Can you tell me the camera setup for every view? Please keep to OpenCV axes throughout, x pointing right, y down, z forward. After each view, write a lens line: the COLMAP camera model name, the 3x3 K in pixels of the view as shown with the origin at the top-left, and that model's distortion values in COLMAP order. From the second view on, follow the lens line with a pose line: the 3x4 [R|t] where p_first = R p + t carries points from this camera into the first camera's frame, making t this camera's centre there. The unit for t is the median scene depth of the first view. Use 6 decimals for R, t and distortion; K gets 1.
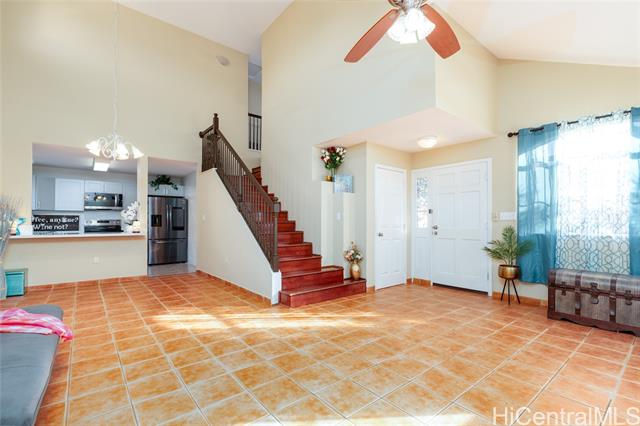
lens RADIAL K [[294.2, 0, 320.1], [0, 294.2, 216.7], [0, 0, 1]] dist [-0.000576, 0.000001]
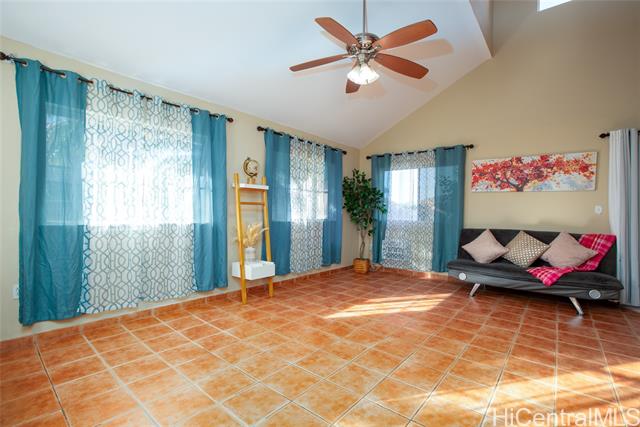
lens RADIAL K [[294.2, 0, 319.7], [0, 294.2, 215.2], [0, 0, 1]] dist [-0.000576, 0.000001]
pose [[-0.982303, -0.017781, -0.186450, 0.613438], [-0.015587, 0.999791, -0.013228, 0.033618], [0.186646, -0.010087, -0.982375, 1.887060]]
